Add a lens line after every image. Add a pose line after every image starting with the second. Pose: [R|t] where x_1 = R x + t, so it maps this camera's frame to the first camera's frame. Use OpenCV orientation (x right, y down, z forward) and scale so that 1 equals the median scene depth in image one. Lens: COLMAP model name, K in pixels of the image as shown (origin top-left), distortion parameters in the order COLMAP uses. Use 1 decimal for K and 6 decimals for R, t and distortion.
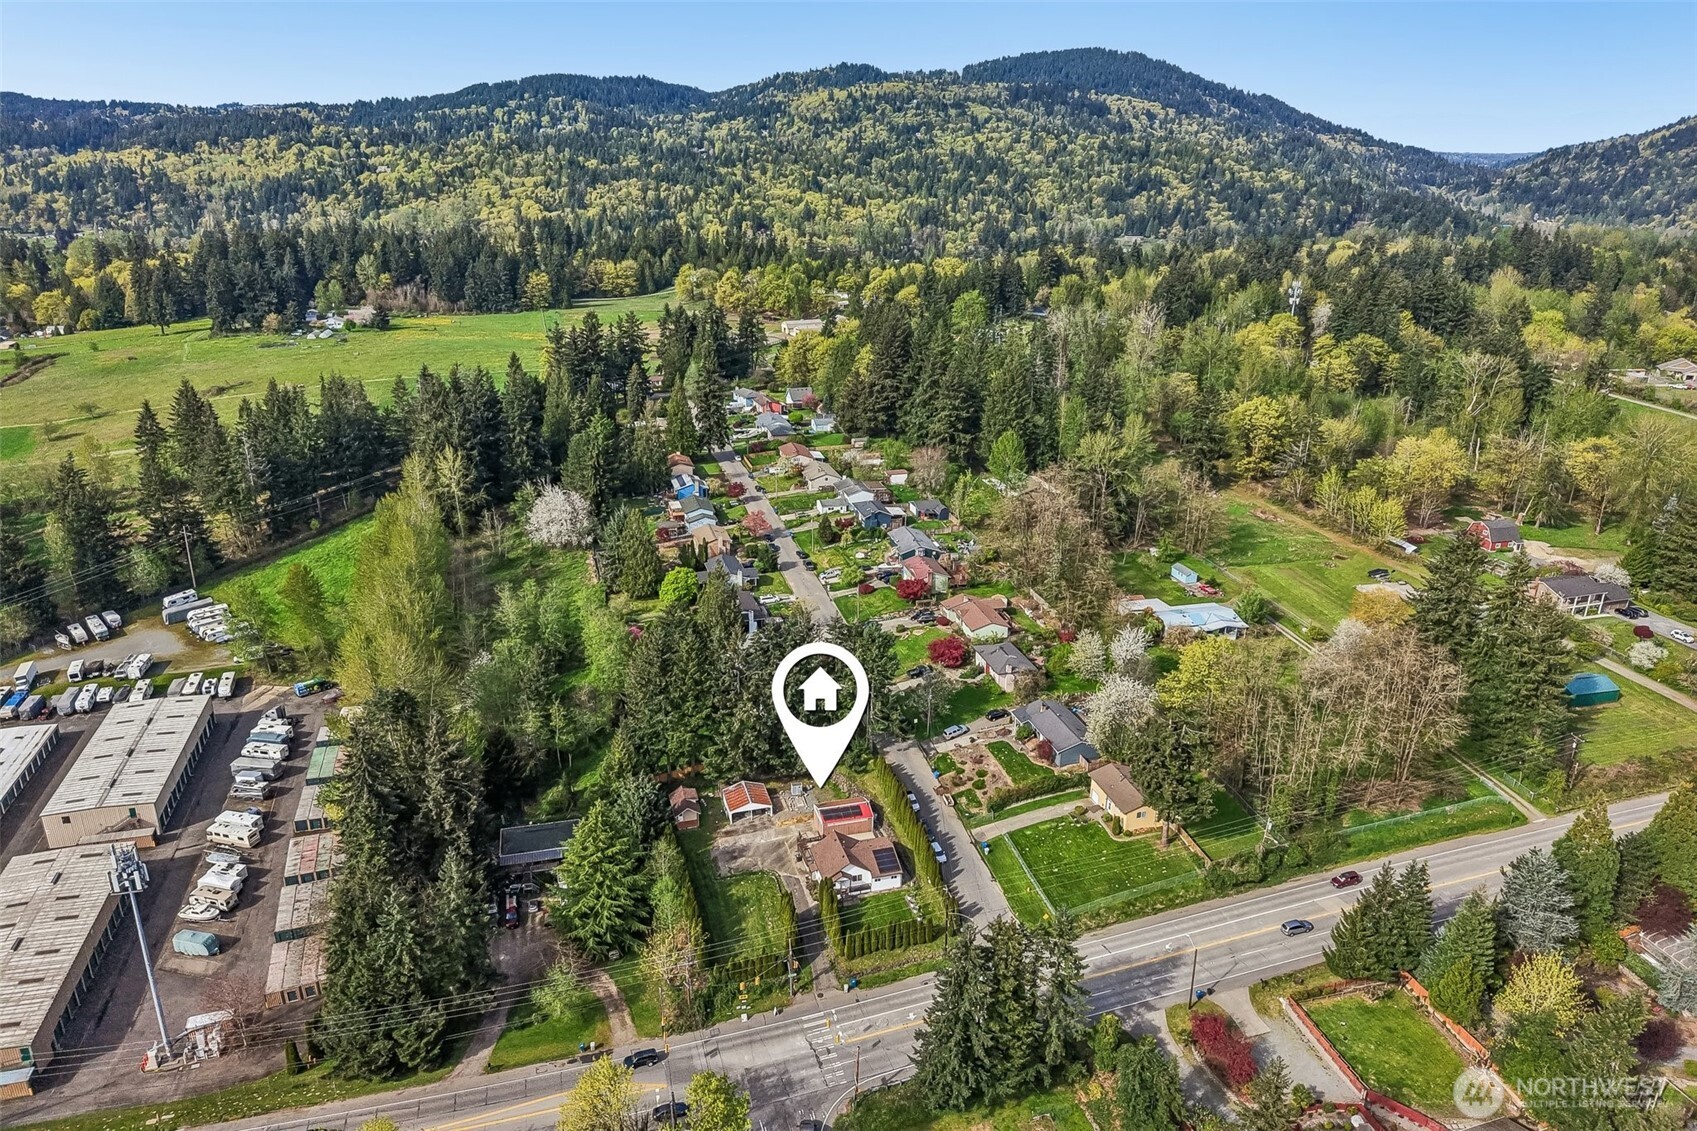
lens RADIAL K [[1120.0, 0, 856.0], [0, 1120.0, 560.7], [0, 0, 1]] dist [0.027181, -0.031331]
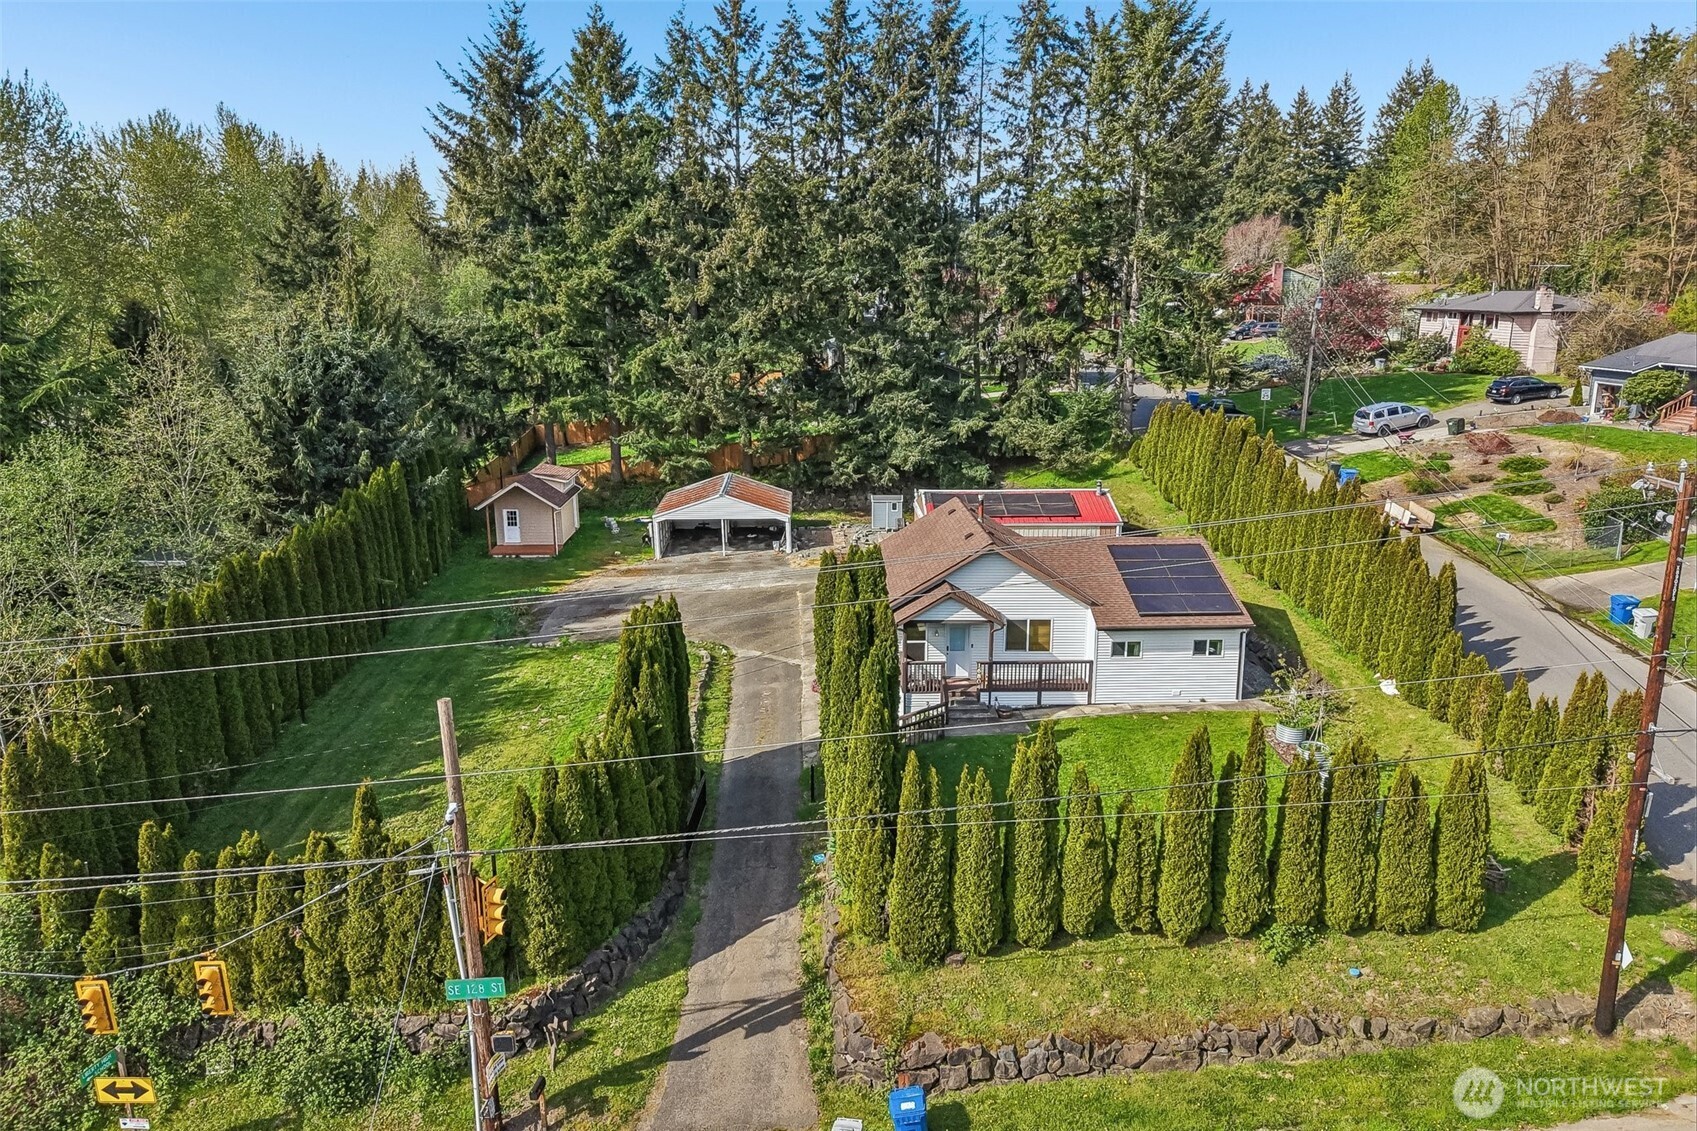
lens RADIAL K [[1120.0, 0, 856.0], [0, 1120.0, 560.7], [0, 0, 1]] dist [0.027181, -0.031331]
pose [[0.969653, 0.037340, -0.241619, 0.019633], [-0.069935, 0.989335, -0.127767, 0.288116], [0.234271, 0.140787, 0.961923, 0.755906]]
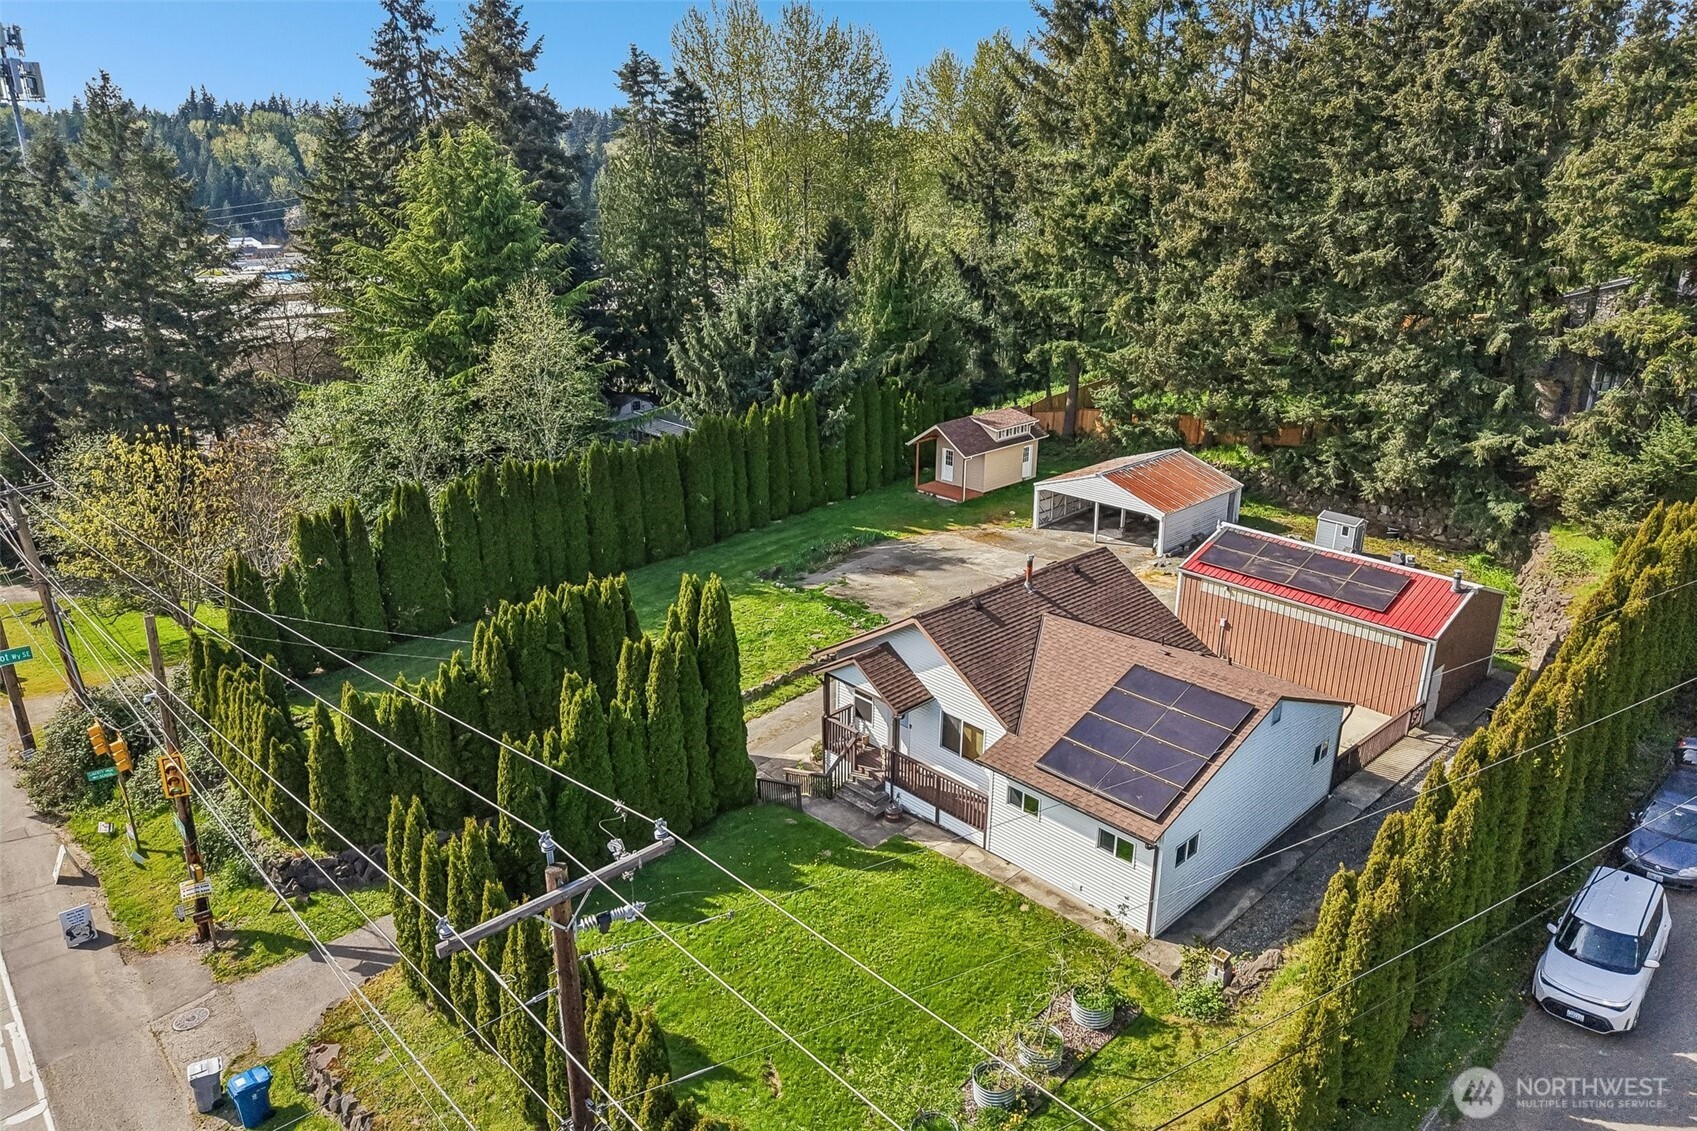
lens RADIAL K [[1120.0, 0, 856.0], [0, 1120.0, 560.7], [0, 0, 1]] dist [0.027181, -0.031331]
pose [[0.461264, 0.275468, -0.843417, 0.126245], [-0.315472, 0.939386, 0.134282, 0.231290], [0.829285, 0.204135, 0.520207, 0.858589]]
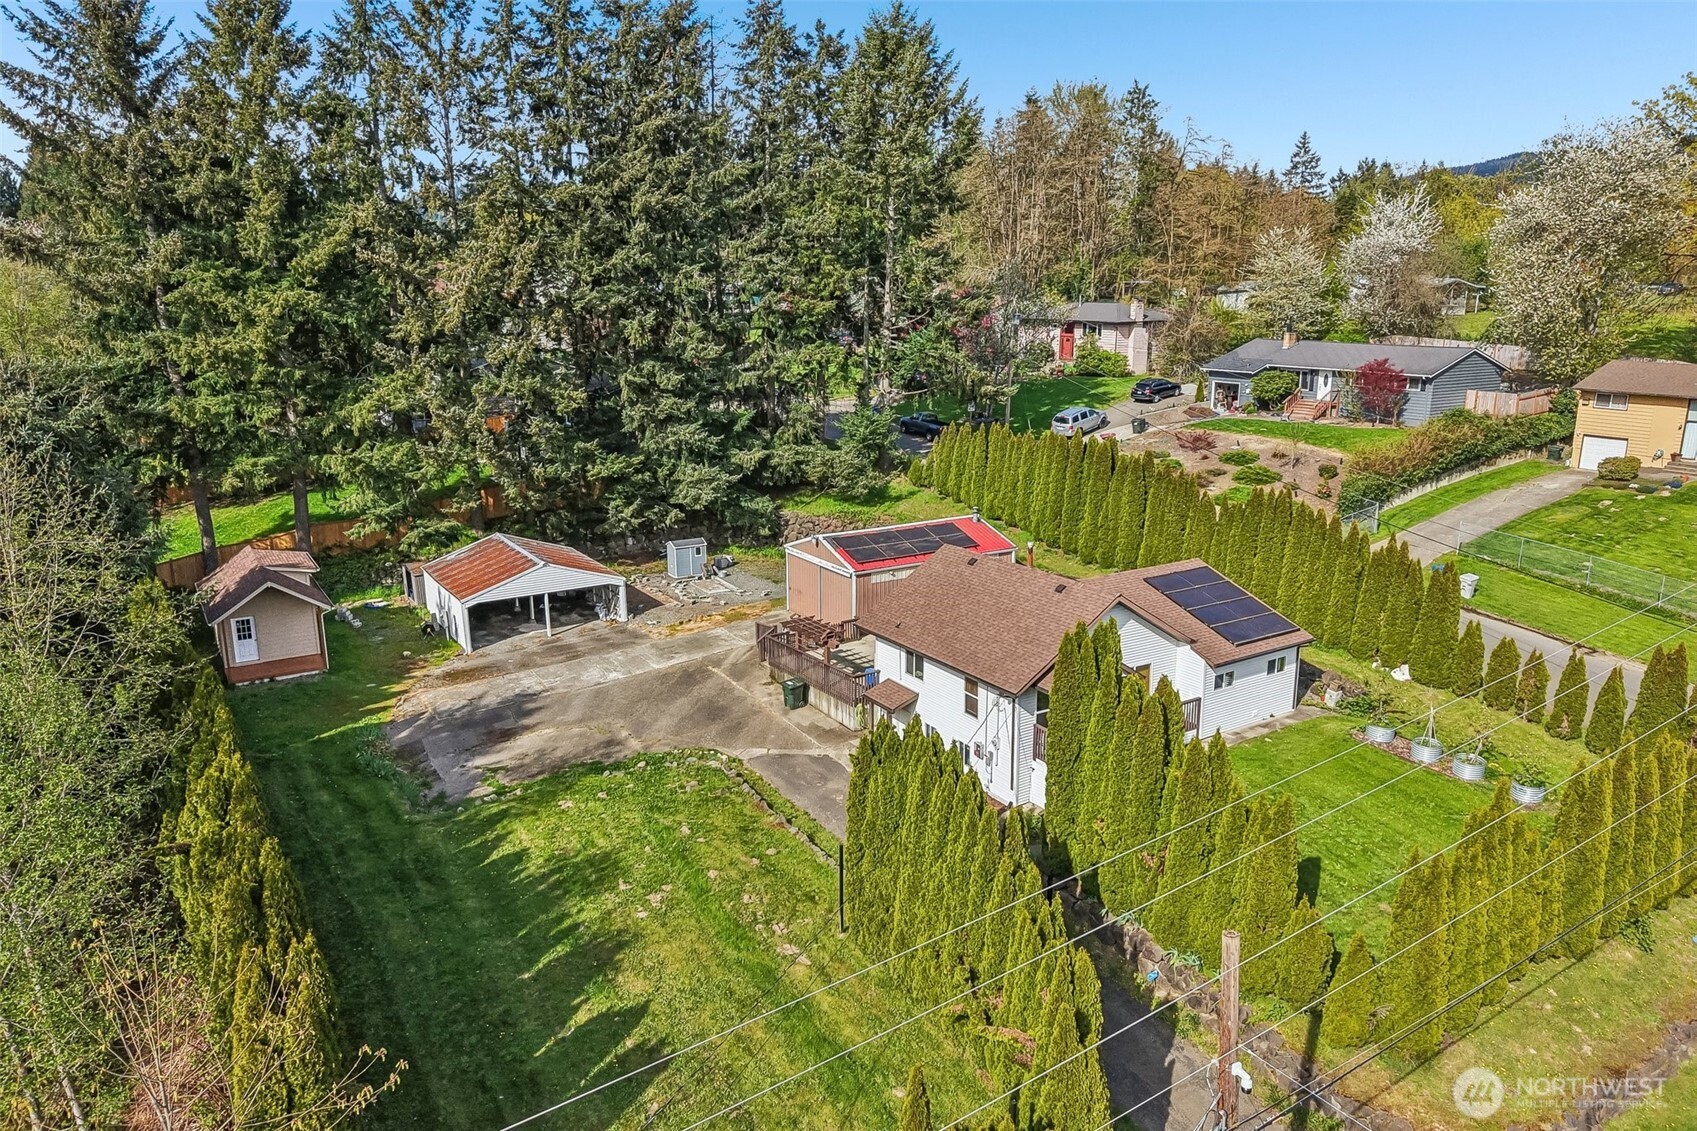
lens RADIAL K [[1120.0, 0, 856.0], [0, 1120.0, 560.7], [0, 0, 1]] dist [0.027181, -0.031331]
pose [[0.961353, -0.085544, 0.261693, -0.097761], [0.118065, 0.986764, -0.111163, 0.268142], [-0.248720, 0.137764, 0.958728, 0.779357]]
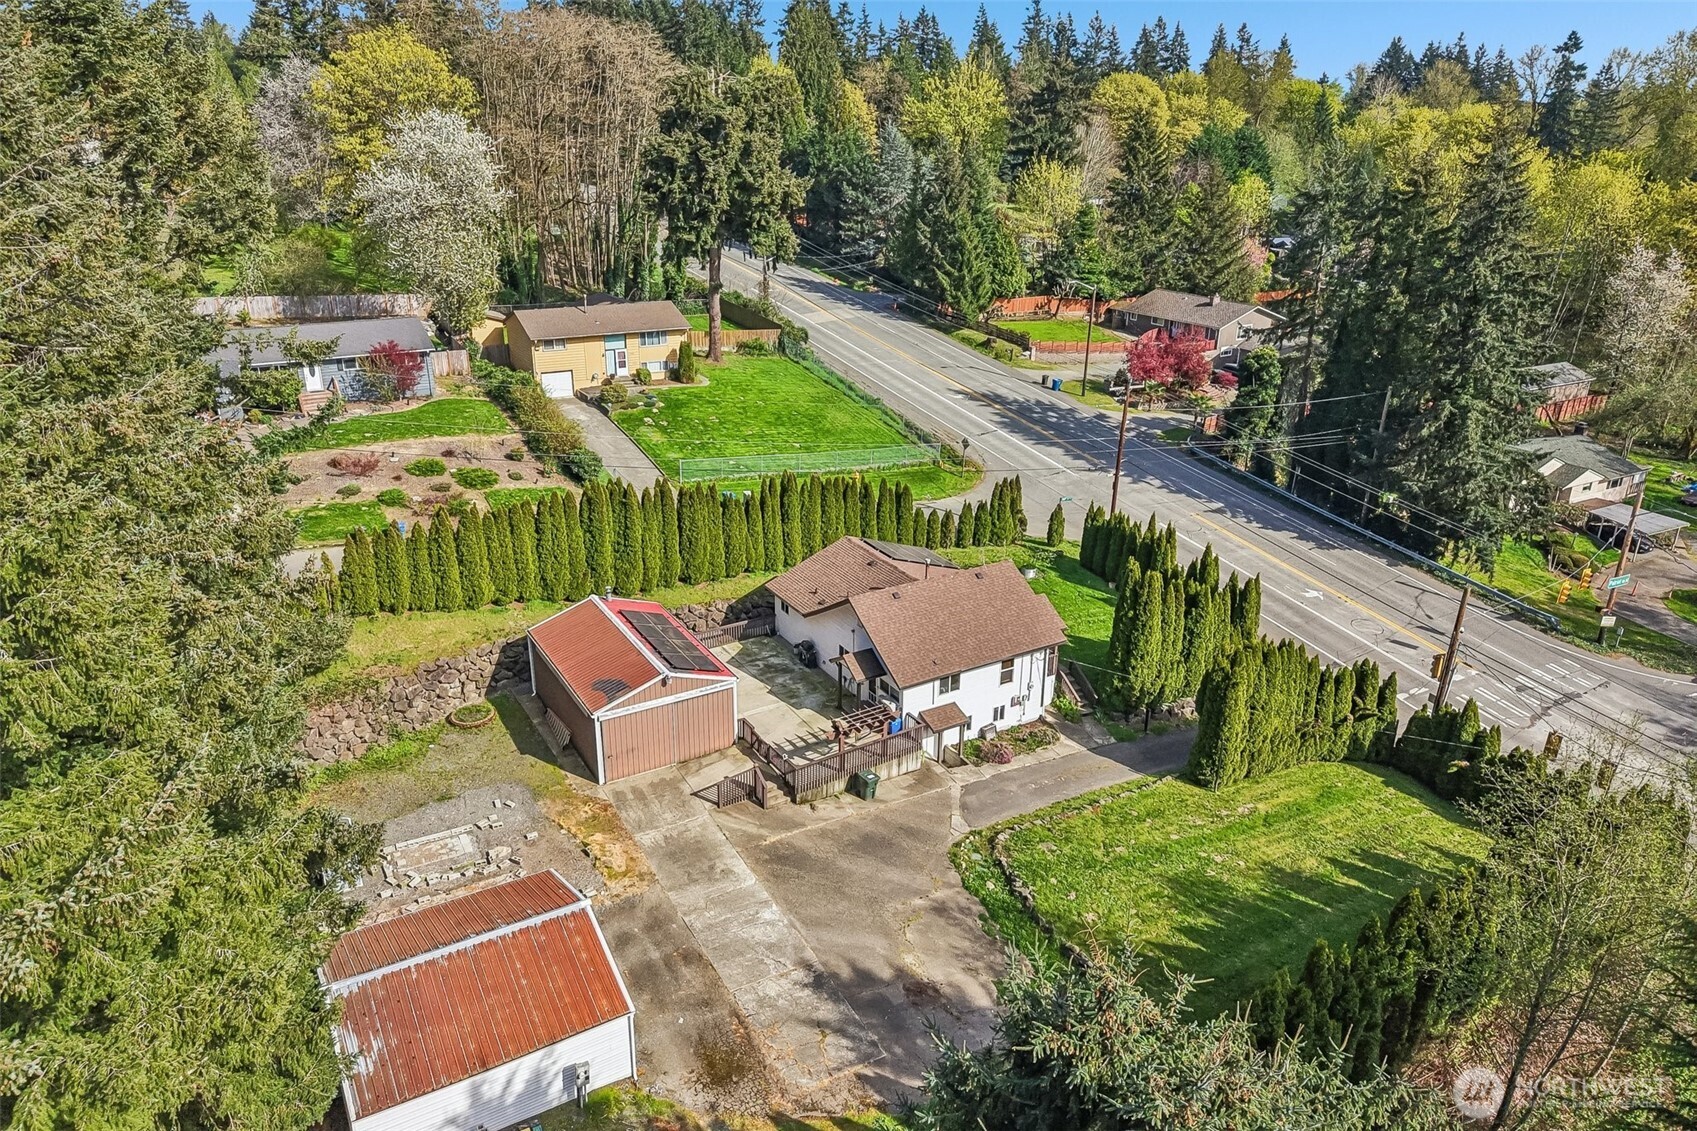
lens RADIAL K [[1120.0, 0, 856.0], [0, 1120.0, 560.7], [0, 0, 1]] dist [0.027181, -0.031331]
pose [[-0.244954, -0.379802, 0.892047, -0.253329], [0.332899, 0.831193, 0.445305, 0.115930], [-0.910591, 0.406041, -0.077169, 1.010945]]
